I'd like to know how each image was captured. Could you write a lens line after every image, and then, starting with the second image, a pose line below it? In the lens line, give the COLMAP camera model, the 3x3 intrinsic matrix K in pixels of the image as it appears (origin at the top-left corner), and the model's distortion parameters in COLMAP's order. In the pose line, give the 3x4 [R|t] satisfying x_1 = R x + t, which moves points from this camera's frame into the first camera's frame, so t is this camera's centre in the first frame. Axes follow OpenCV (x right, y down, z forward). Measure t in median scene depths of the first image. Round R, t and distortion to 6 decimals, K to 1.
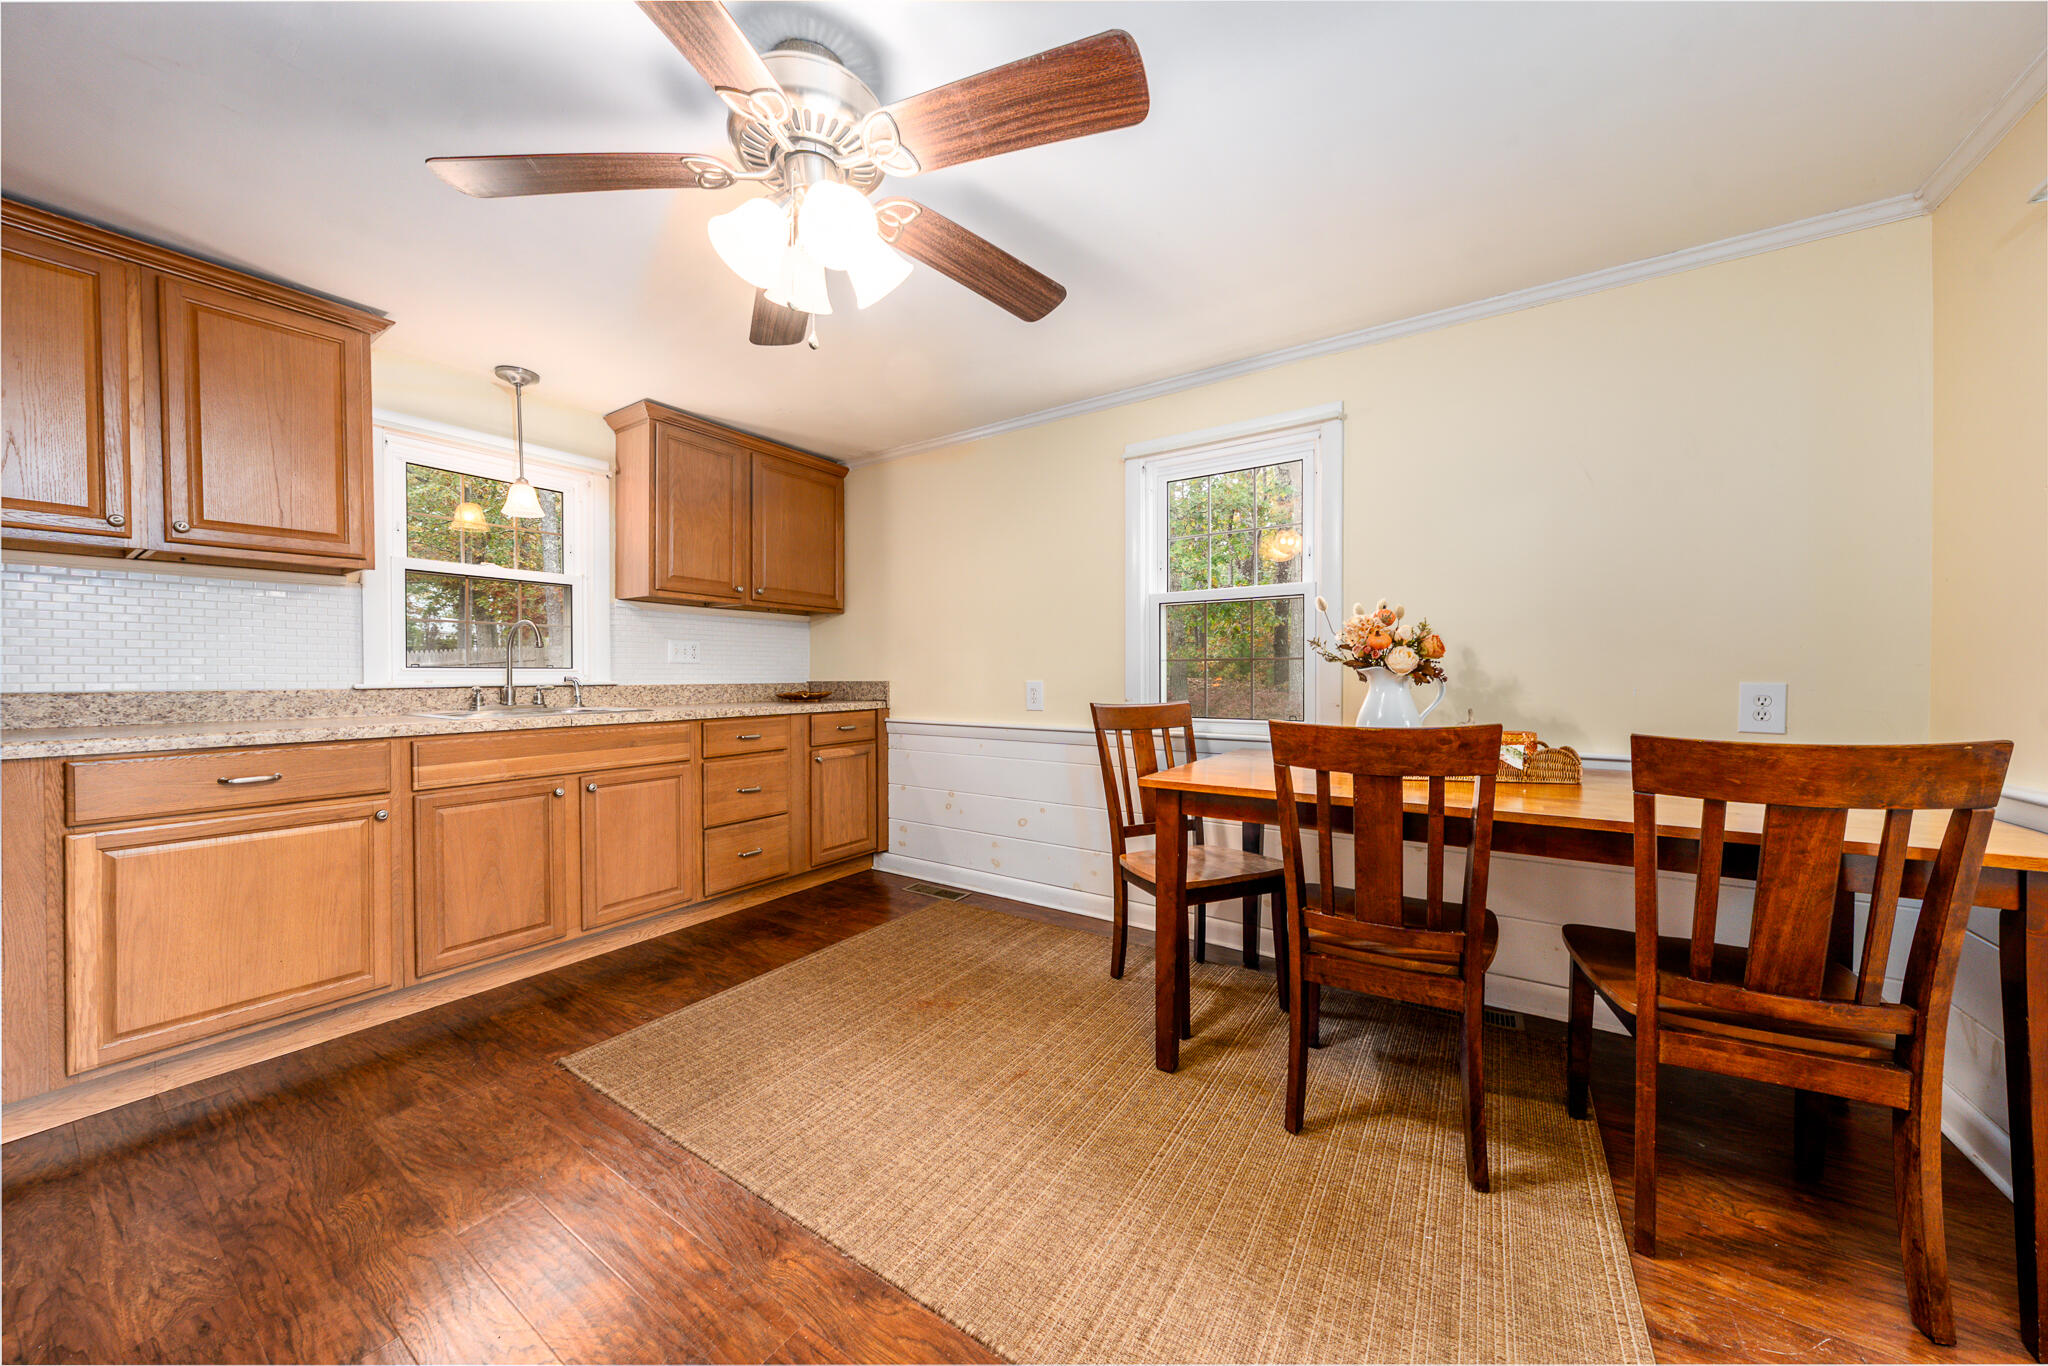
lens RADIAL K [[709.3, 0, 1011.8], [0, 709.3, 676.0], [0, 0, 1]] dist [-0.000757, -0.000090]
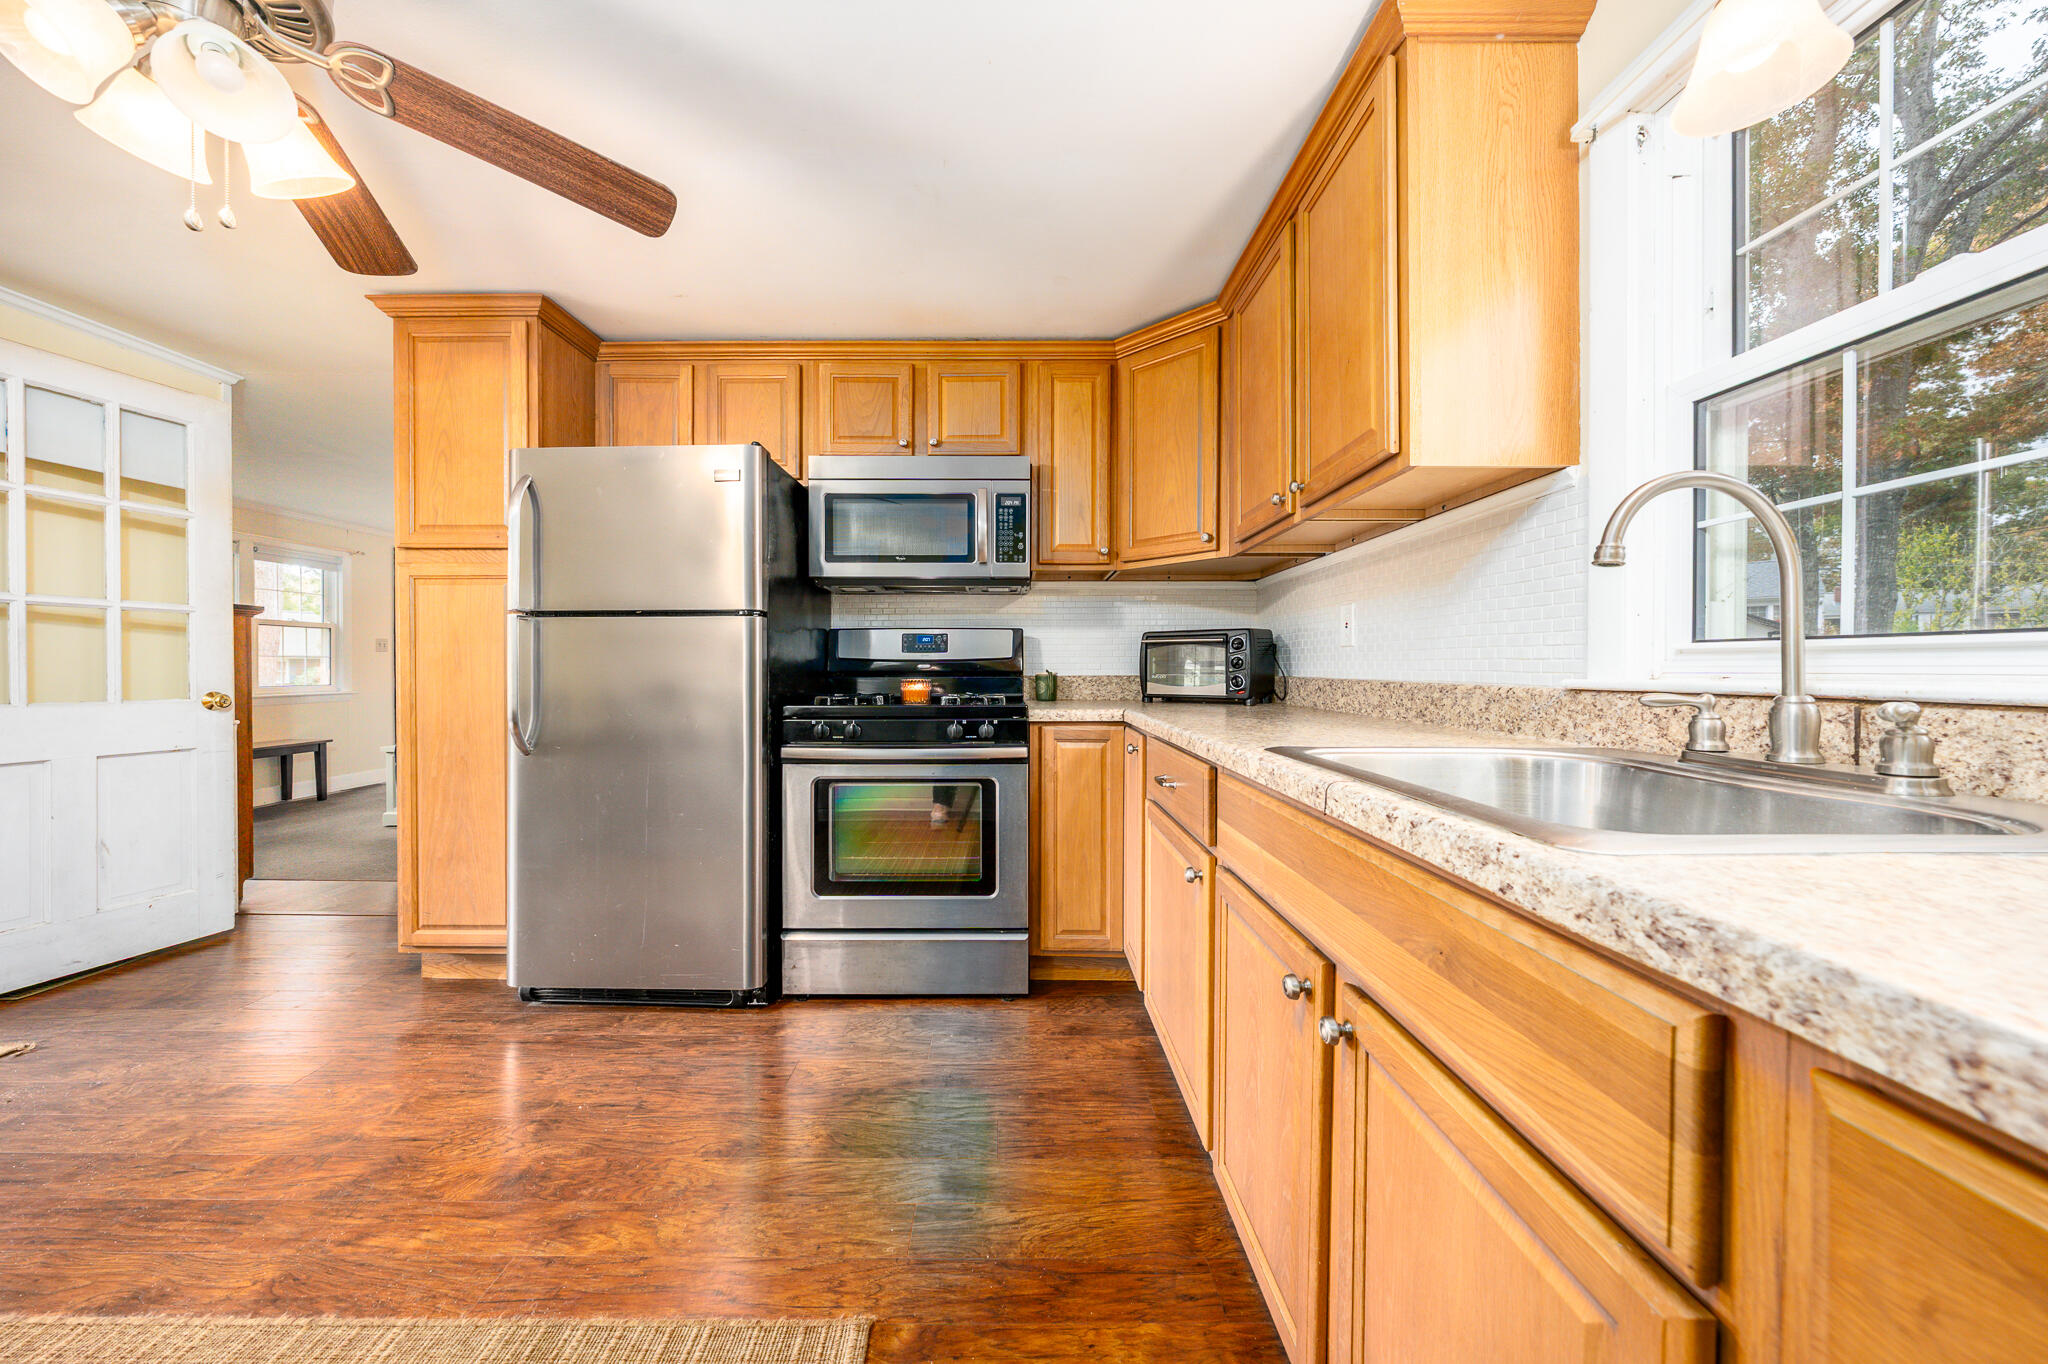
lens RADIAL K [[709.3, 0, 1011.8], [0, 709.3, 675.0], [0, 0, 1]] dist [-0.000757, -0.000090]
pose [[-0.826524, 0.006131, -0.562868, -0.264078], [-0.002209, 0.999898, 0.014135, 0.001645], [0.562897, 0.012926, -0.826426, 0.995703]]
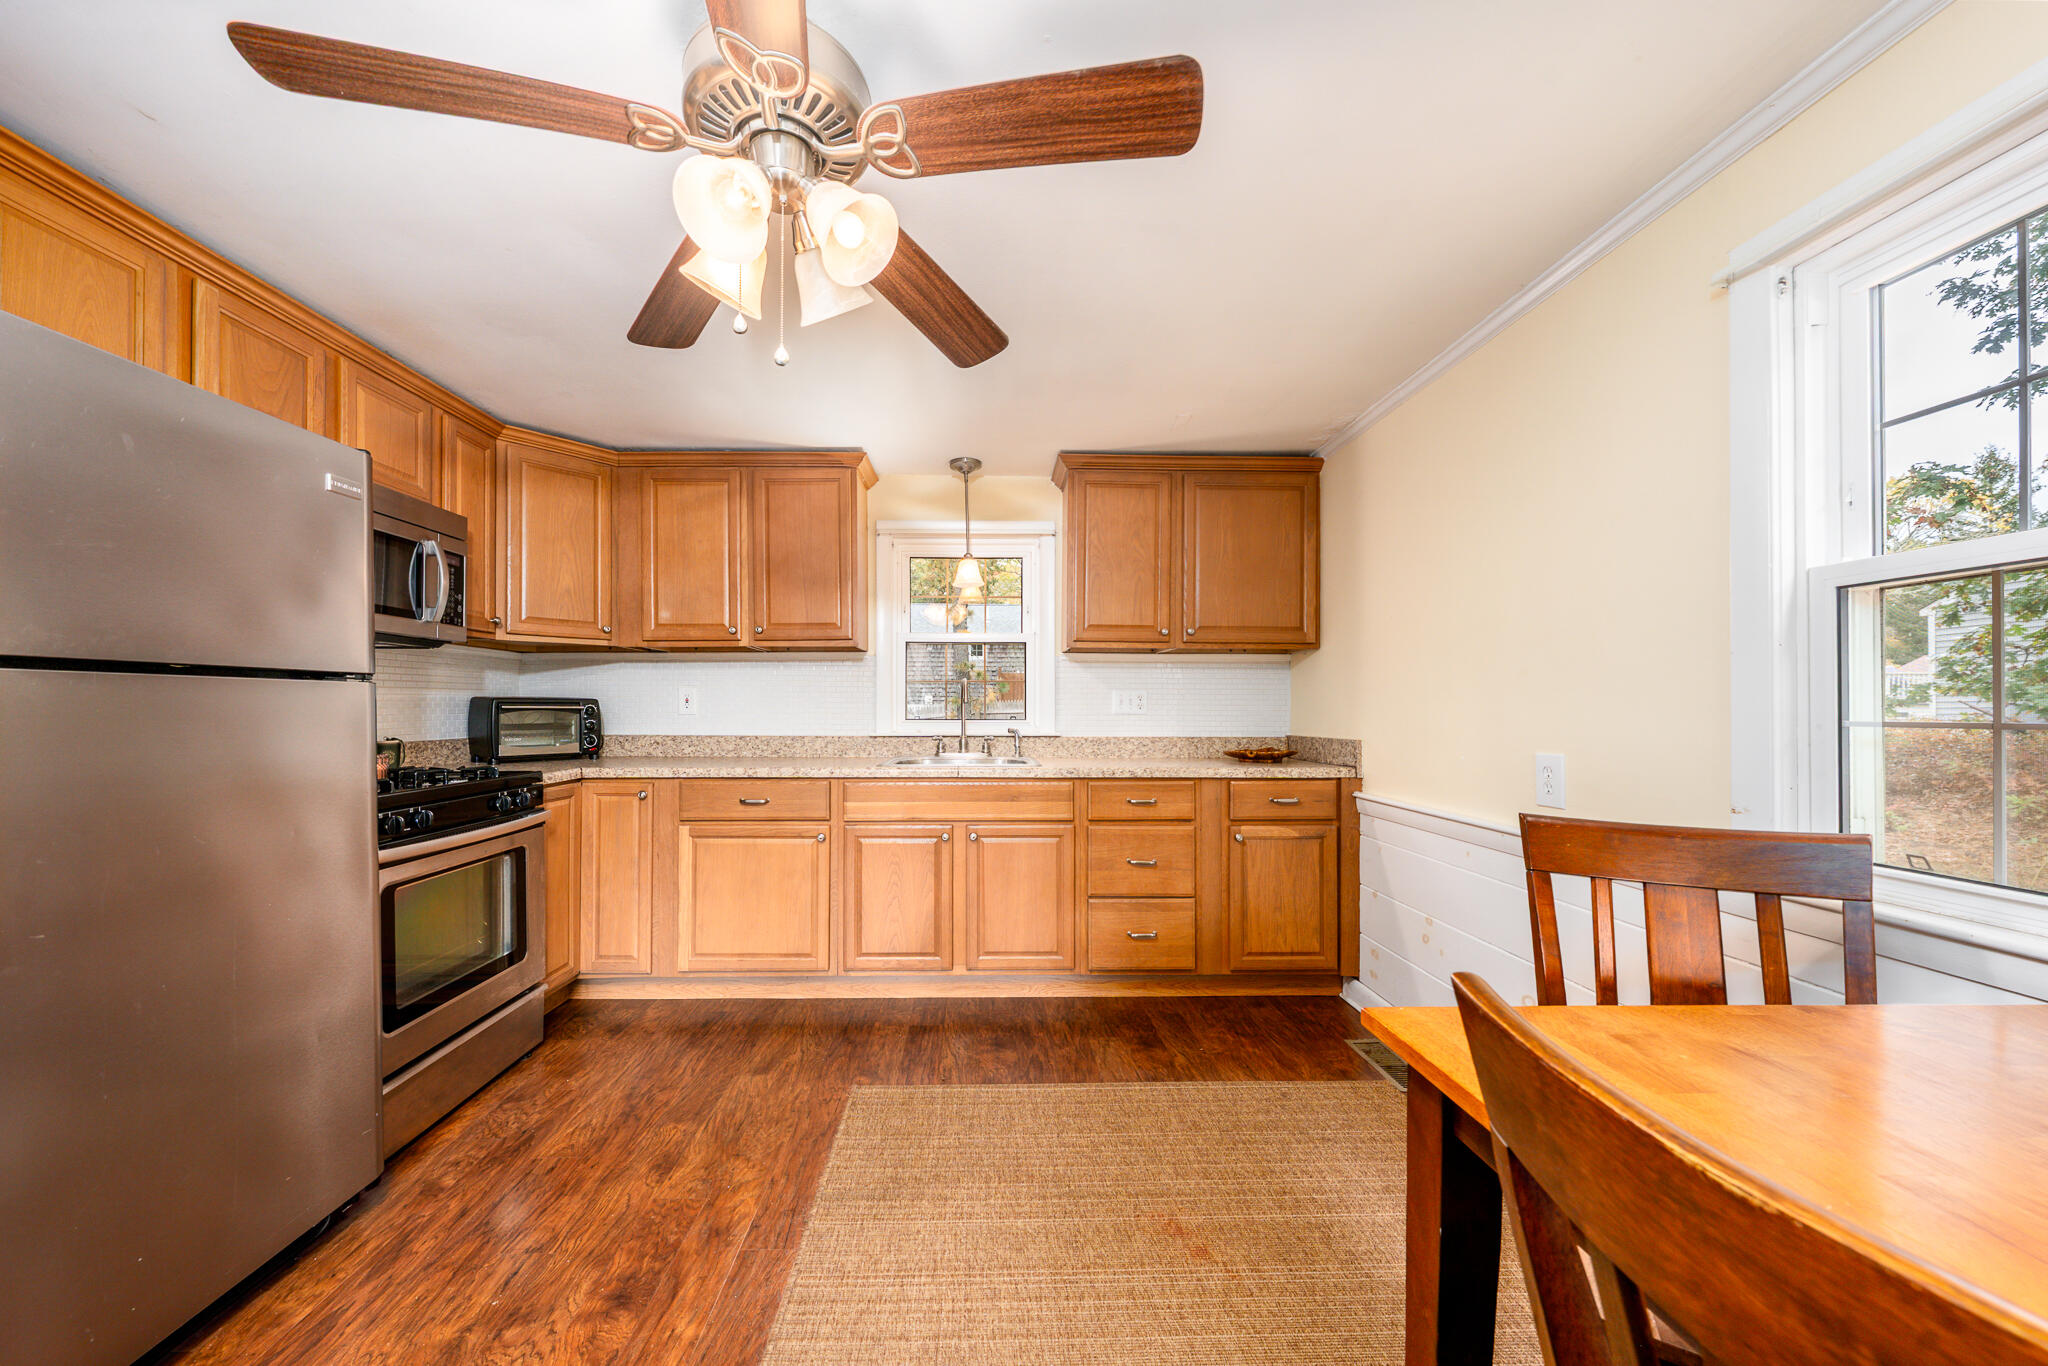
lens RADIAL K [[728.2, 0, 990.3], [0, 728.2, 702.5], [0, 0, 1]] dist [0.000229, -0.000036]
pose [[0.571599, -0.004725, -0.820520, 0.265994], [-0.004419, 0.999951, -0.008837, -0.028152], [0.820521, 0.008677, 0.571550, 0.338032]]
